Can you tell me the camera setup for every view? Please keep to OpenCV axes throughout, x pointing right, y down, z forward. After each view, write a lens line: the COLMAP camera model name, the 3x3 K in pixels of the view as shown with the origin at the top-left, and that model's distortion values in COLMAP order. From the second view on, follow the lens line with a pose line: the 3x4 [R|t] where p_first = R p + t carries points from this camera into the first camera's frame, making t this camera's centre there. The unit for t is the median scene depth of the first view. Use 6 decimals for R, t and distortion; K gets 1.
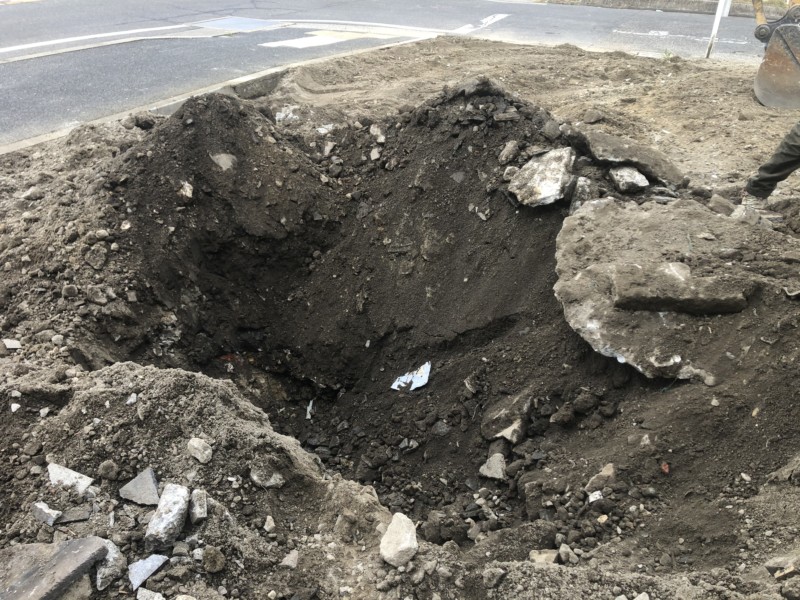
lens RADIAL K [[650.8, 0, 397.7], [0, 650.8, 315.5], [0, 0, 1]] dist [0.047016, -0.029836]
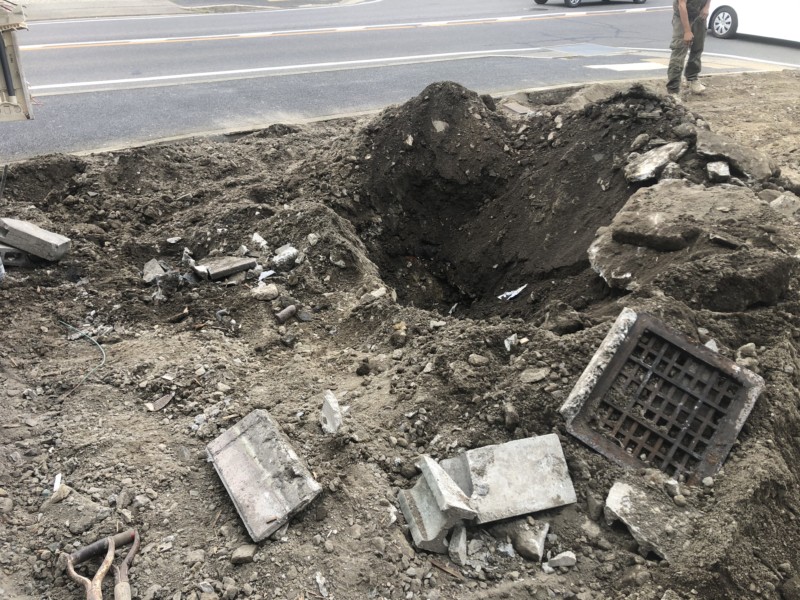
lens RADIAL K [[650.8, 0, 398.8], [0, 650.8, 300.8], [0, 0, 1]] dist [0.047016, -0.029836]
pose [[0.842333, 0.235062, -0.484996, 0.463491], [-0.263381, 0.964639, 0.010094, 0.153430], [0.470219, 0.119236, 0.874458, -0.283086]]
